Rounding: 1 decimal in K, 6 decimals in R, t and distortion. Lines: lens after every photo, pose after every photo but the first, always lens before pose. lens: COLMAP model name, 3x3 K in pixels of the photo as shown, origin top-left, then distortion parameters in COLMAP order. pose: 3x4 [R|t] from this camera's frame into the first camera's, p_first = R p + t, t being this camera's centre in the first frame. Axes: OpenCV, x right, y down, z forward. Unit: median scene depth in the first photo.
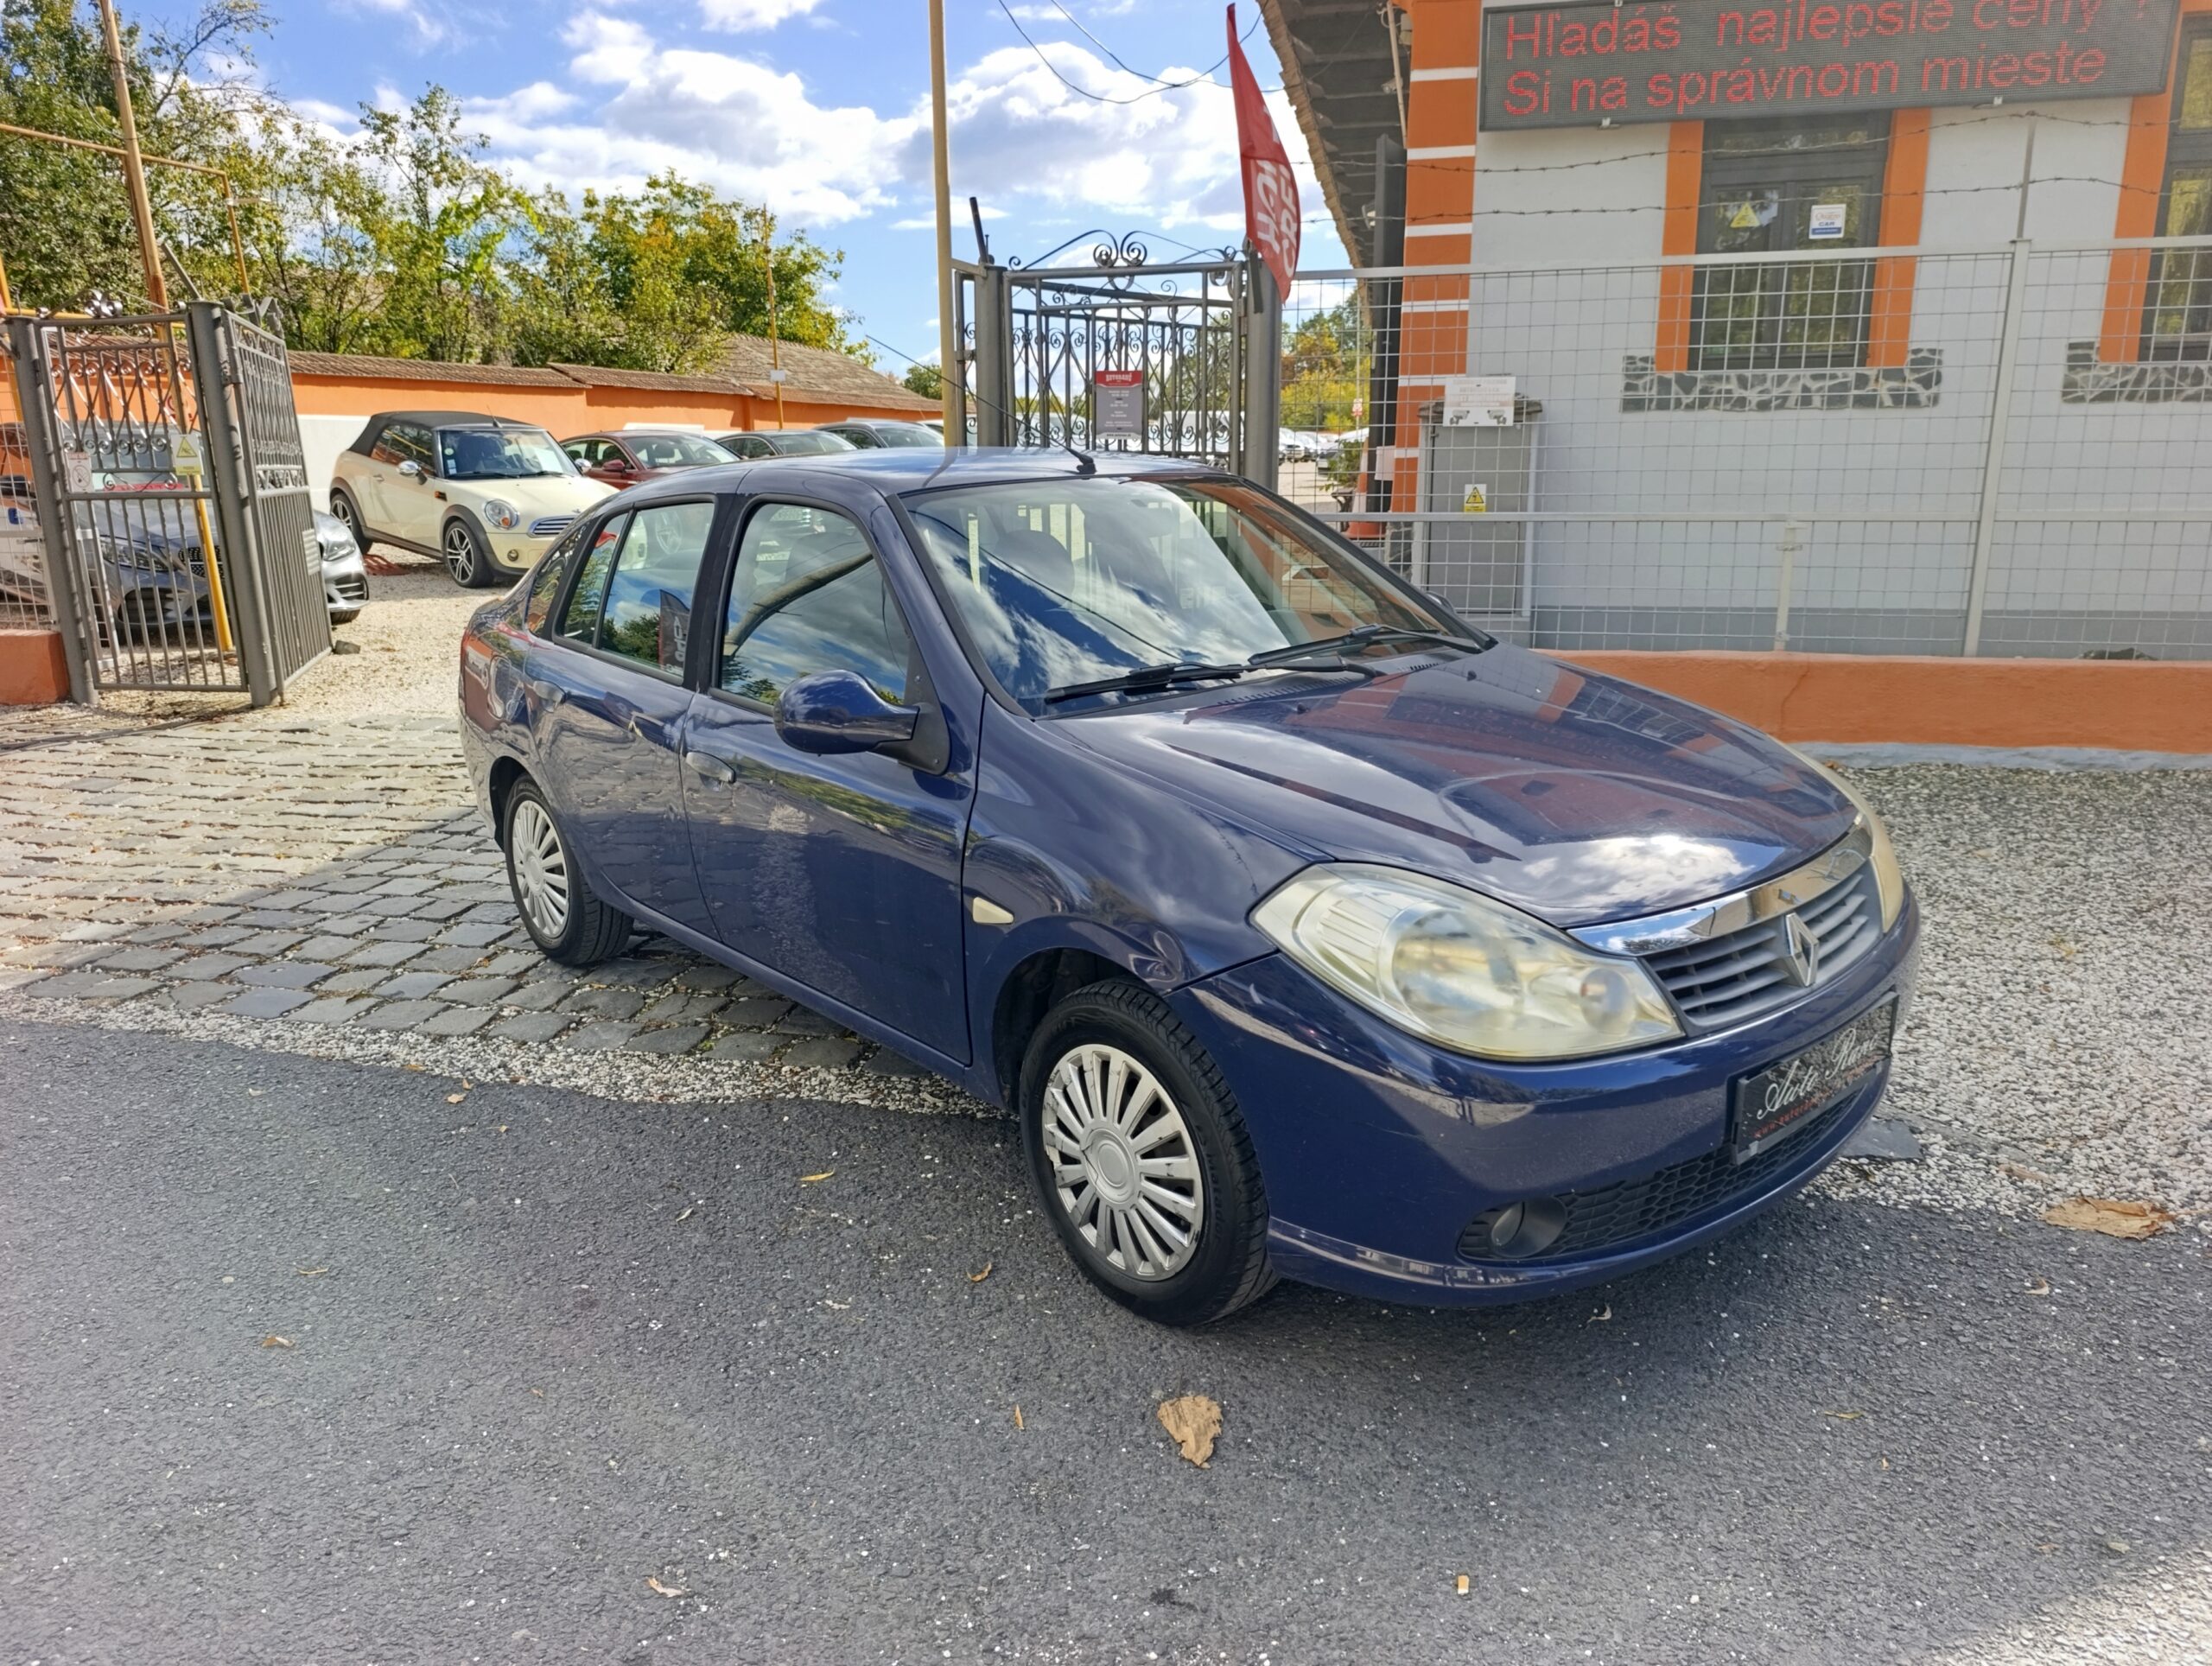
lens RADIAL K [[1559.7, 0, 1107.1], [0, 1559.7, 843.2], [0, 0, 1]] dist [0.002507, -0.000495]
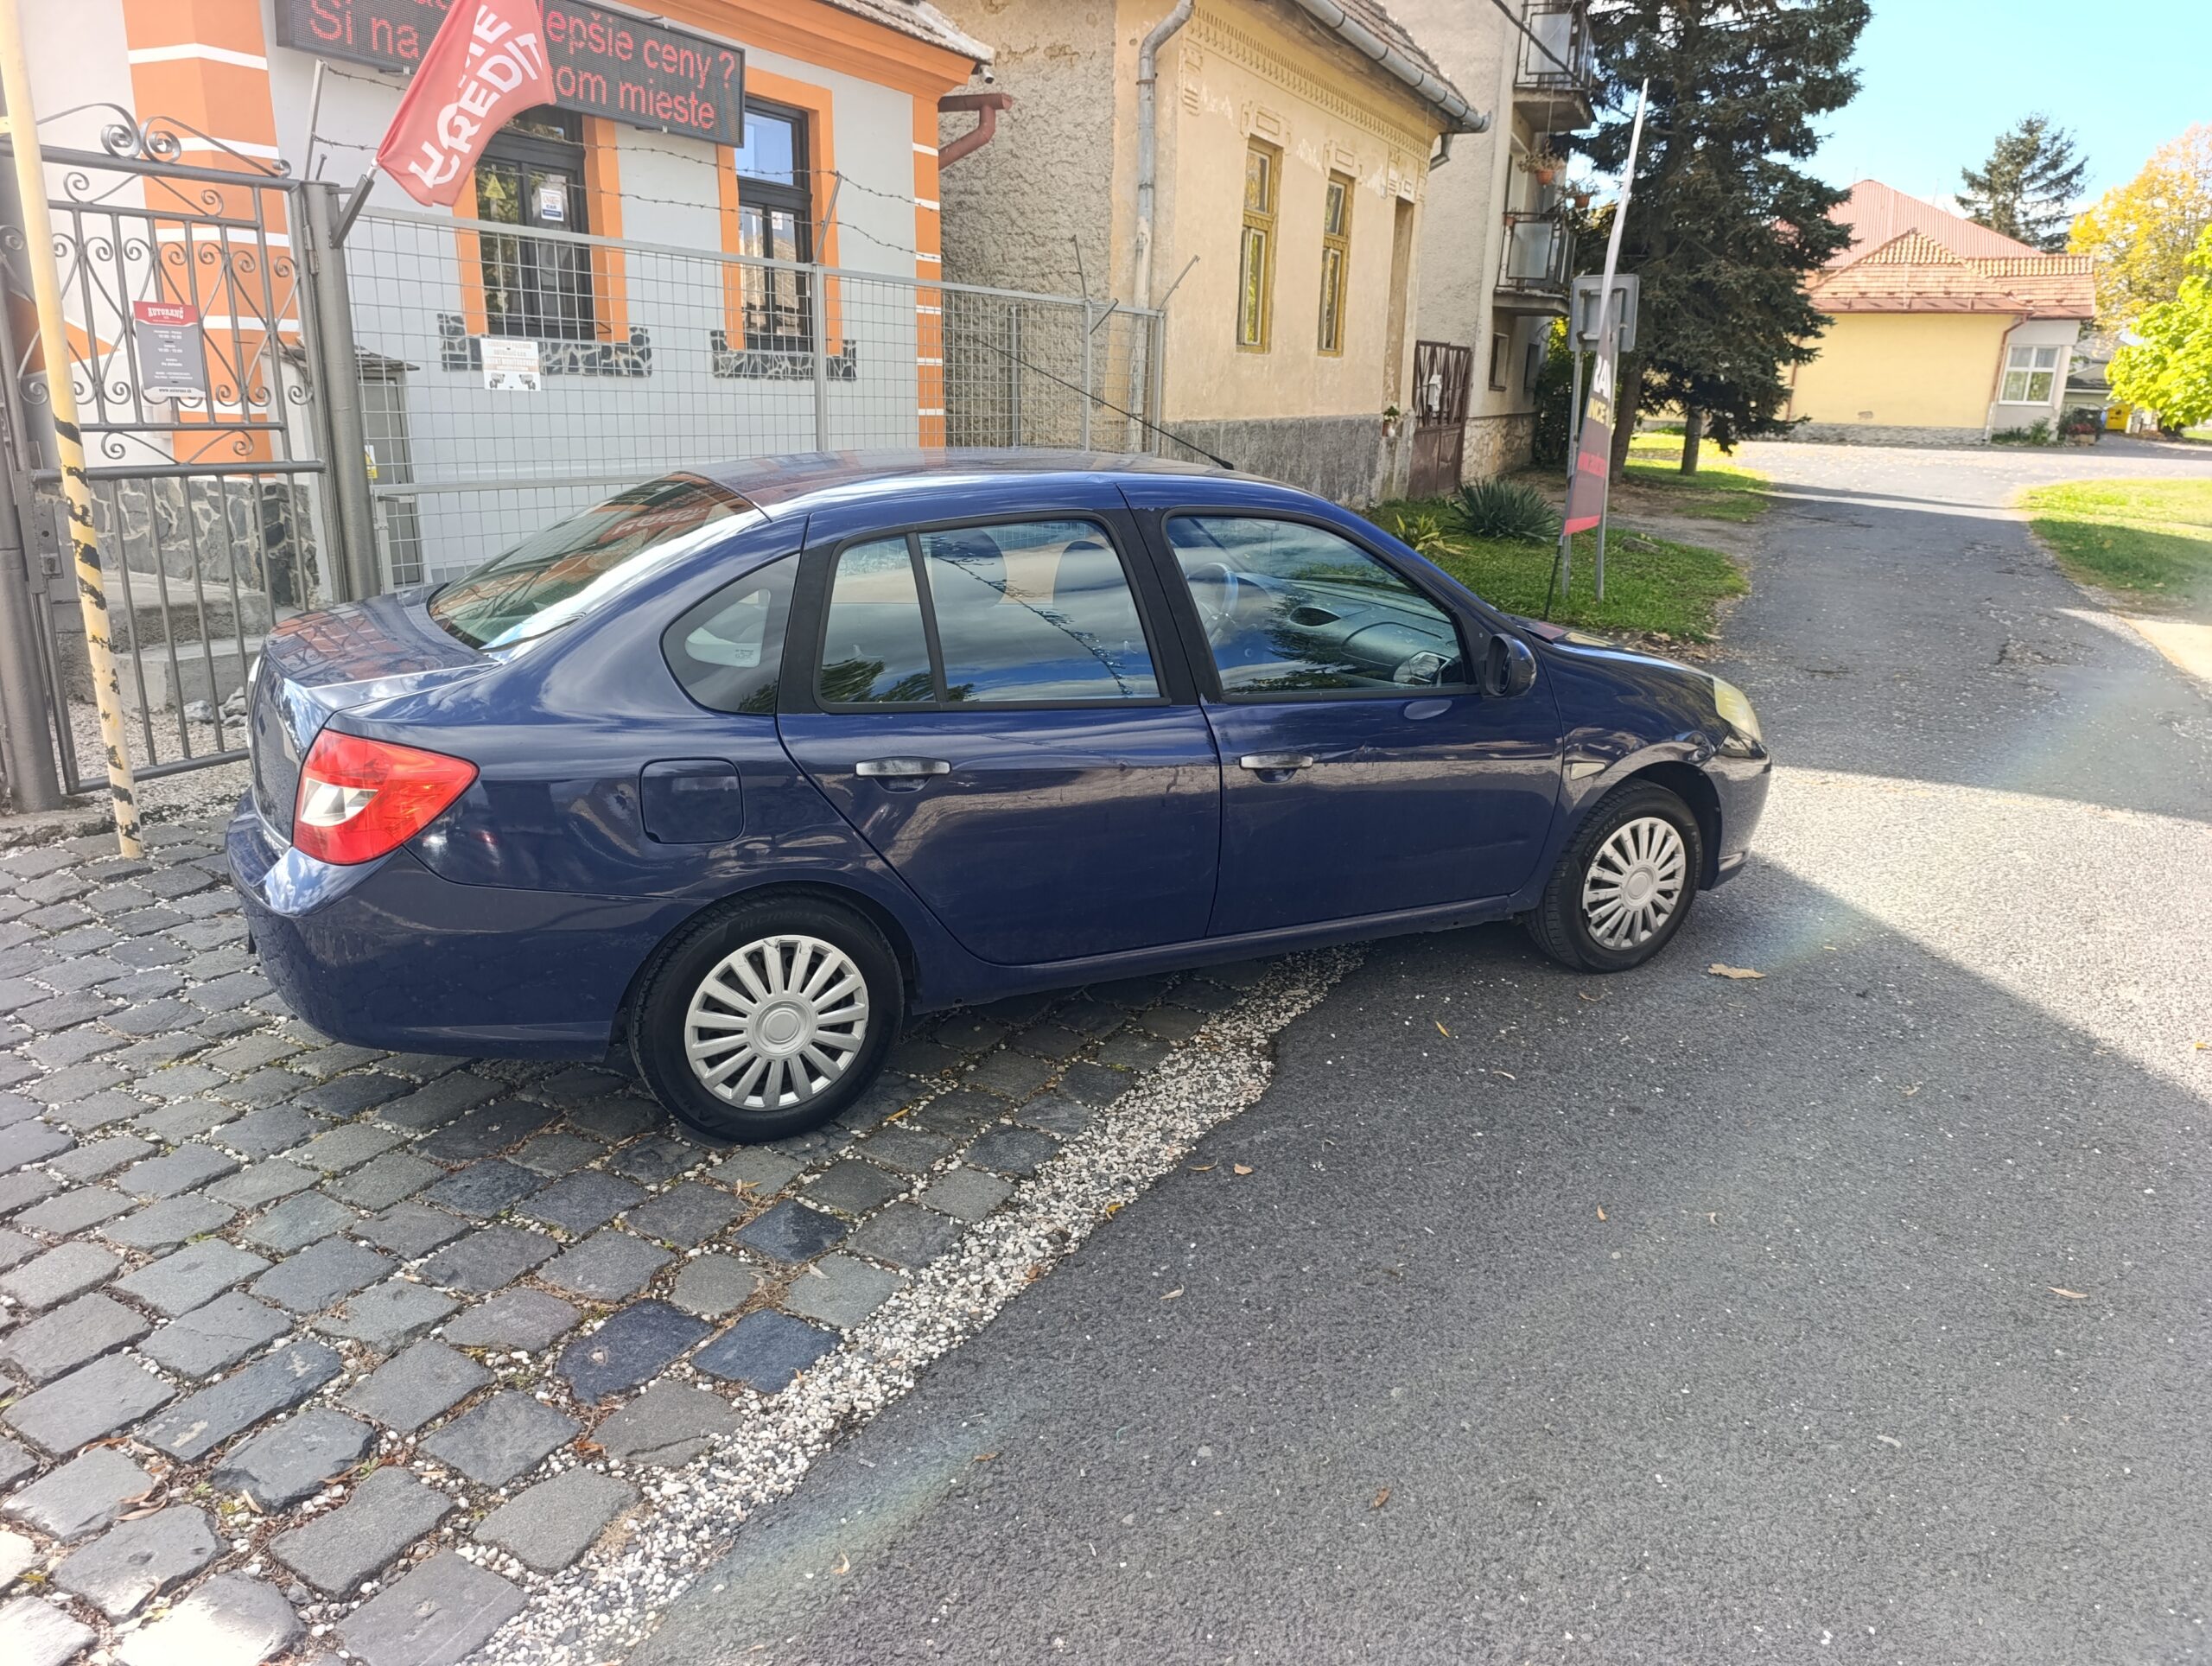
lens RADIAL K [[1612.5, 0, 1096.2], [0, 1612.5, 834.5], [0, 0, 1]] dist [0.011756, -0.003730]
pose [[0.197623, -0.246034, 0.948901, -0.737380], [0.212299, 0.955760, 0.203598, -0.135500], [-0.957013, 0.161215, 0.241113, 0.470618]]
